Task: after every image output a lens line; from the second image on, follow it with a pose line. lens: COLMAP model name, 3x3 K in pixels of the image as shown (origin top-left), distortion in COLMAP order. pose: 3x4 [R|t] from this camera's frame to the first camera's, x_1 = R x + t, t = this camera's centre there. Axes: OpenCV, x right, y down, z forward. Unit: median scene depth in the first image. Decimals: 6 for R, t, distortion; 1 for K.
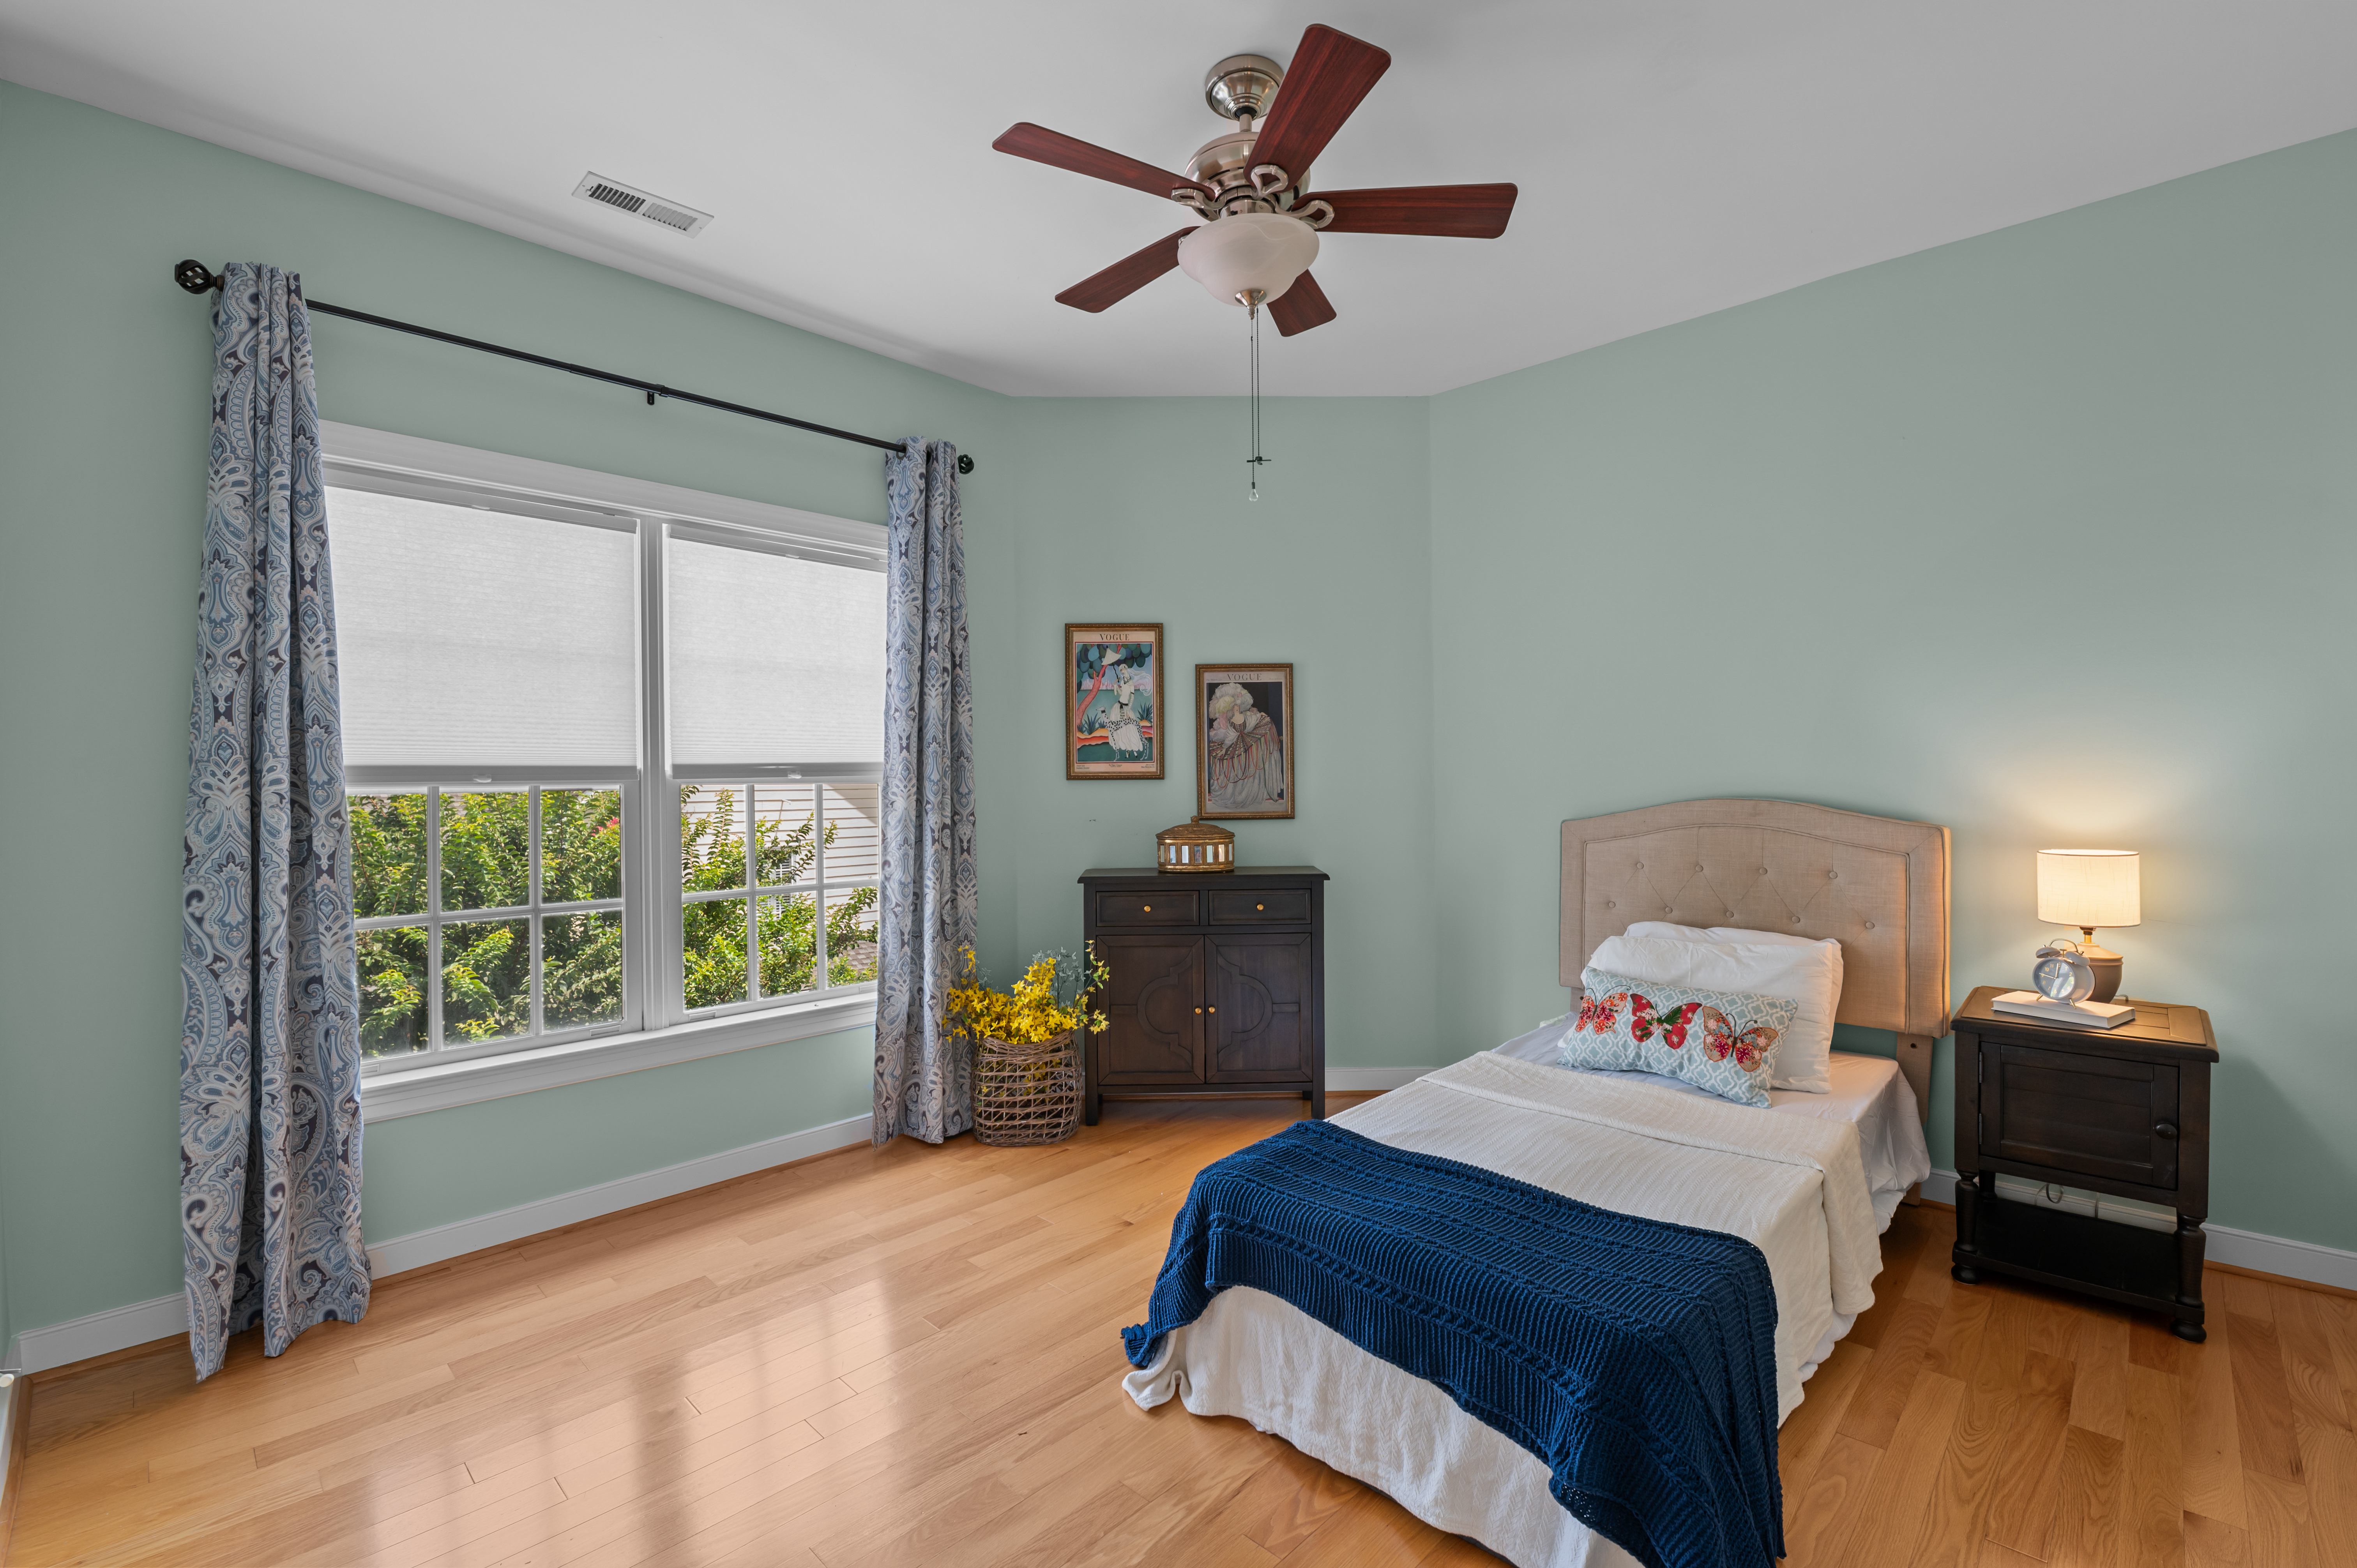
lens RADIAL K [[1030.3, 0, 1200.1], [0, 1030.3, 782.3], [0, 0, 1]] dist [0.001309, -0.004018]
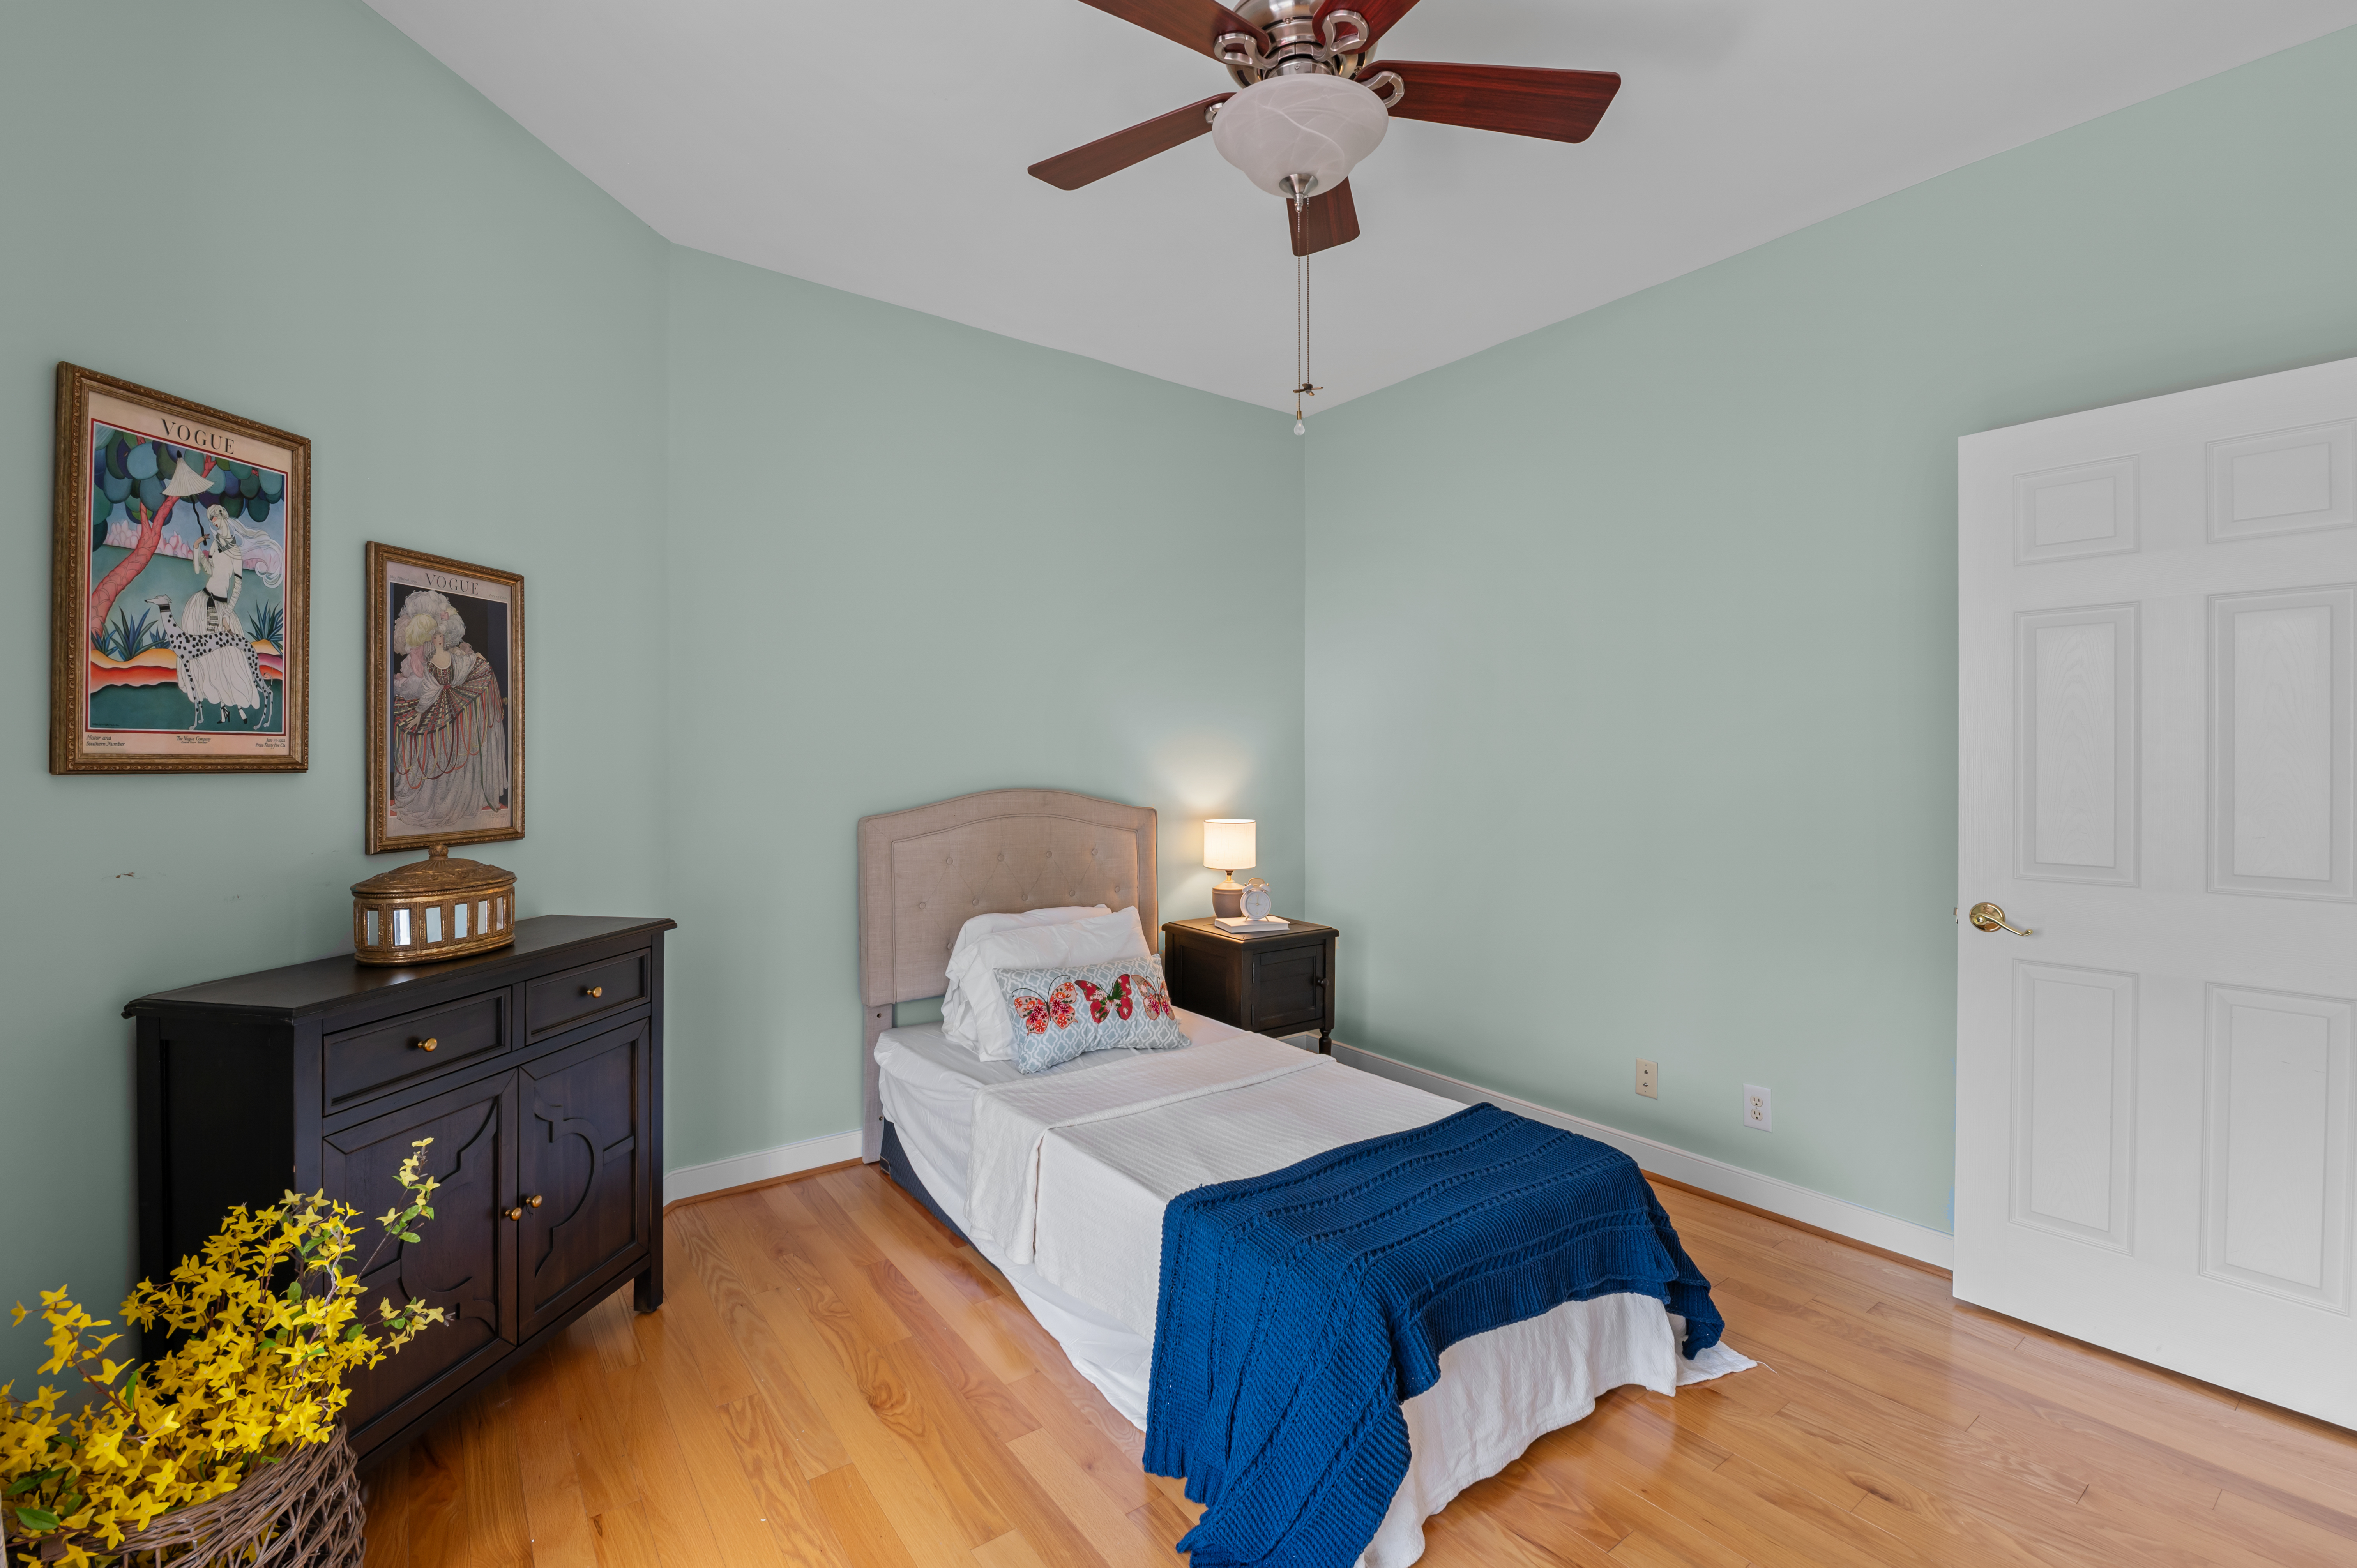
lens RADIAL K [[1030.3, 0, 1177.2], [0, 1030.3, 760.4], [0, 0, 1]] dist [0.001309, -0.004018]
pose [[0.170109, 0.009310, 0.985381, -0.444739], [-0.004345, 0.999953, -0.008698, -0.006080], [-0.985416, -0.002802, 0.170141, 0.549813]]
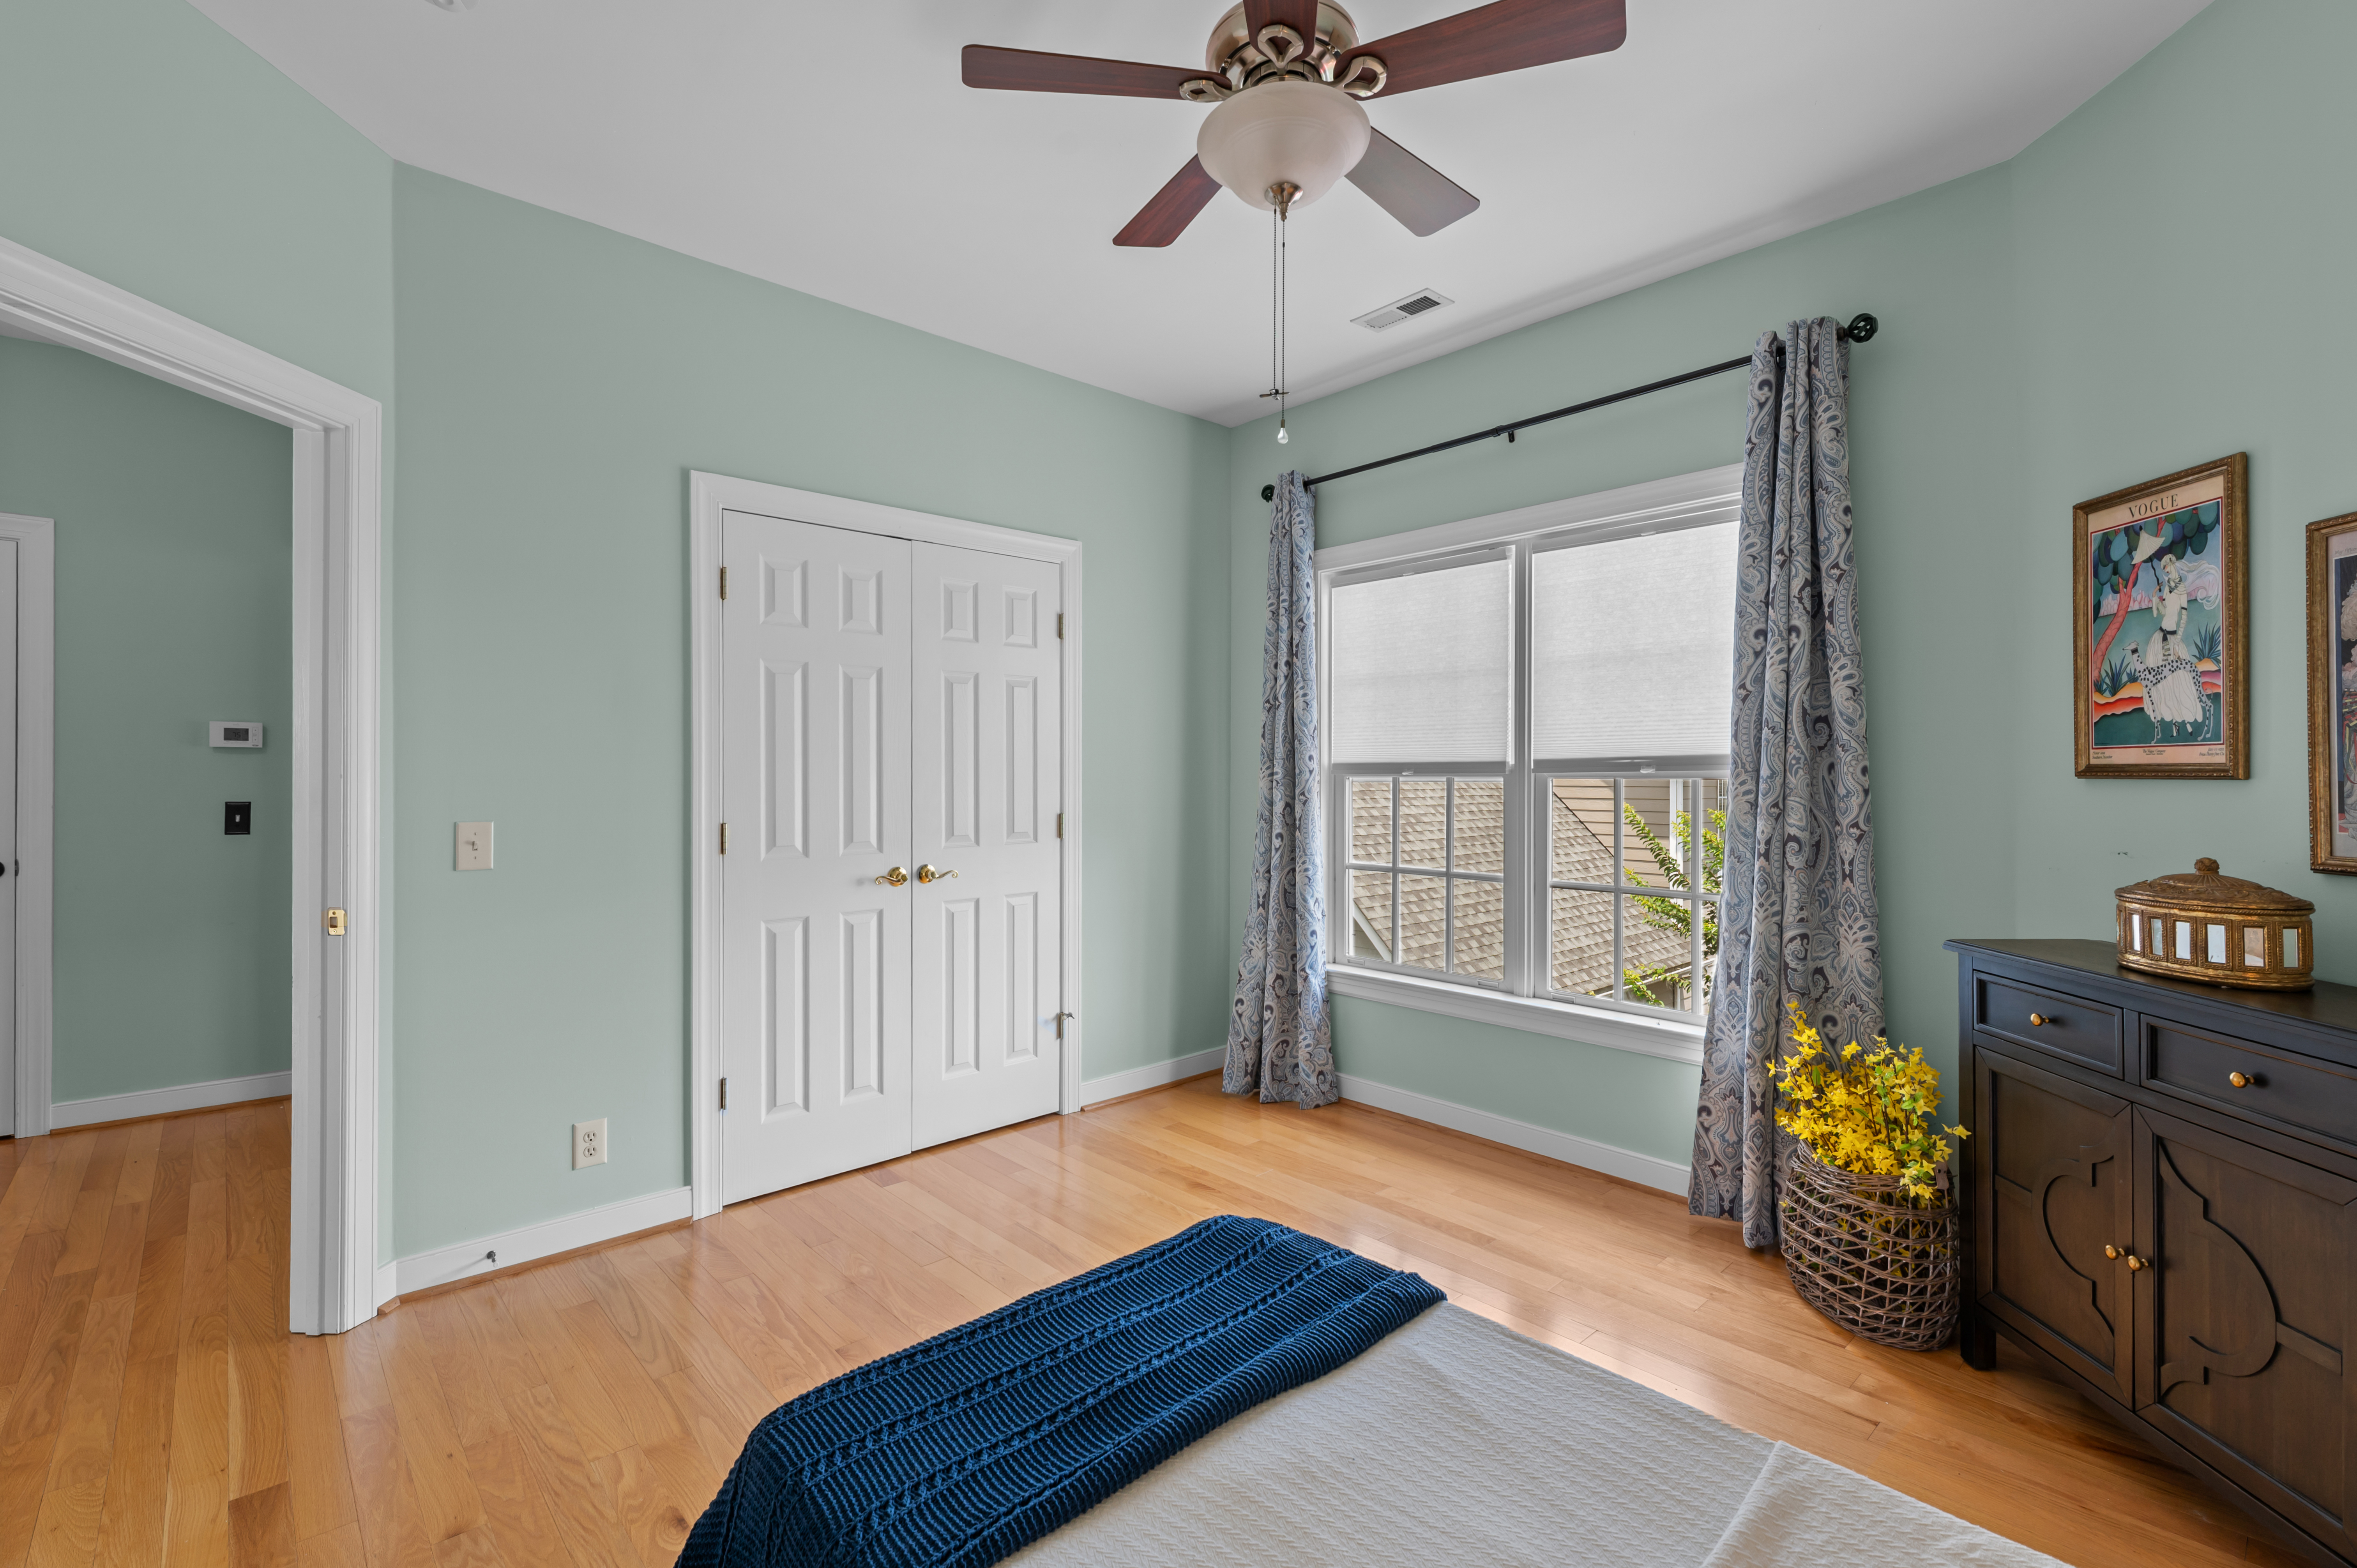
lens RADIAL K [[1030.3, 0, 1168.5], [0, 1030.3, 771.7], [0, 0, 1]] dist [0.001309, -0.004018]
pose [[-0.075560, 0.004408, -0.997131, 0.493009], [-0.005917, 0.999971, 0.004869, -0.005935], [0.997124, 0.006268, -0.075532, 0.560538]]
